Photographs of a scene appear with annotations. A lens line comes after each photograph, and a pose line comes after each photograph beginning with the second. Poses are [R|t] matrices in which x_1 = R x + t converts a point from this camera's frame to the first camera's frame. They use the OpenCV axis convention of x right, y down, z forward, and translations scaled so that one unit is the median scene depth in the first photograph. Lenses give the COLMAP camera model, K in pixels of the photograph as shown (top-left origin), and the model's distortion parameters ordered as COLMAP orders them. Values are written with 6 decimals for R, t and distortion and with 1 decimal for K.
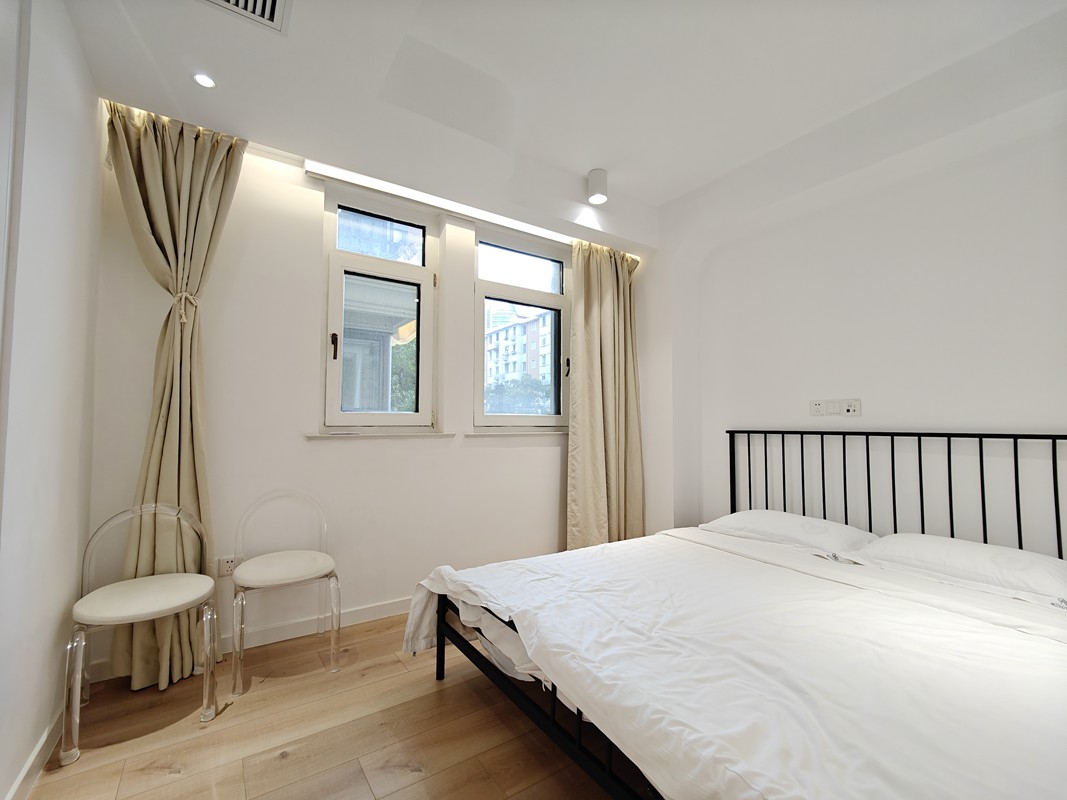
lens RADIAL K [[465.9, 0, 533.8], [0, 465.9, 399.1], [0, 0, 1]] dist [0.002306, -0.002039]
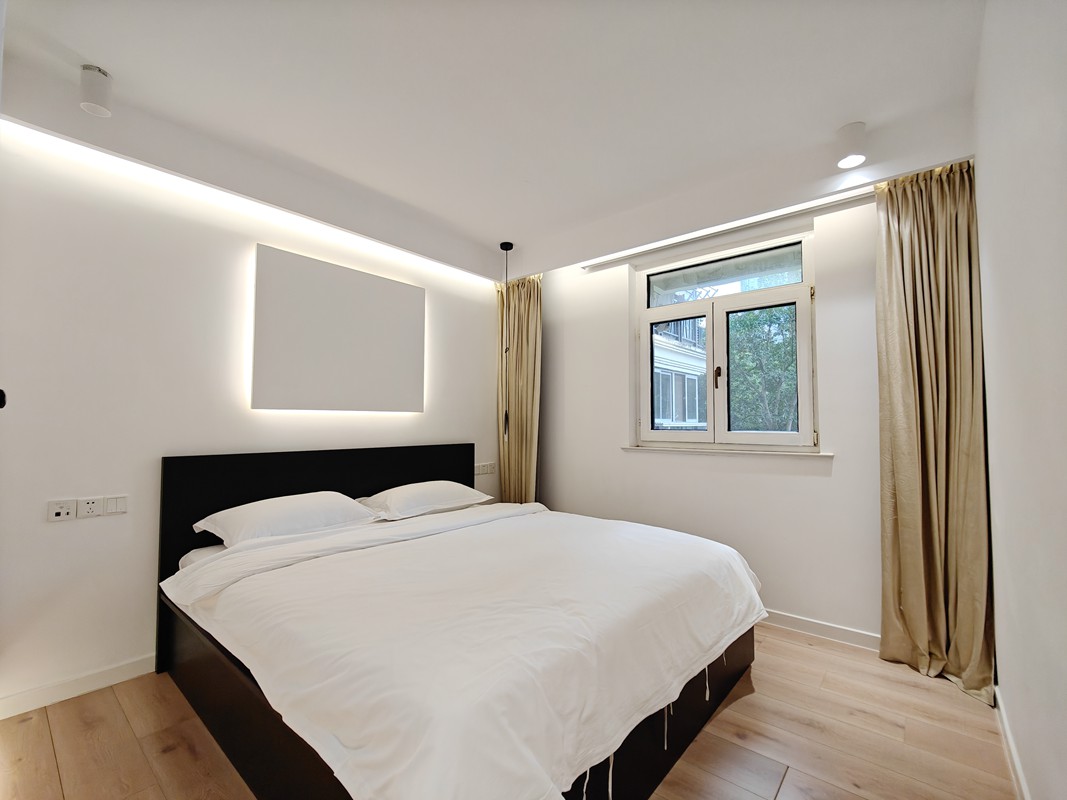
lens RADIAL K [[465.9, 0, 534.0], [0, 465.9, 401.2], [0, 0, 1]] dist [0.002306, -0.002039]
pose [[0.266579, -0.064094, -0.961680, 0.629511], [0.028607, 0.997873, -0.058576, 0.007541], [0.963388, -0.011896, 0.267846, 0.229715]]
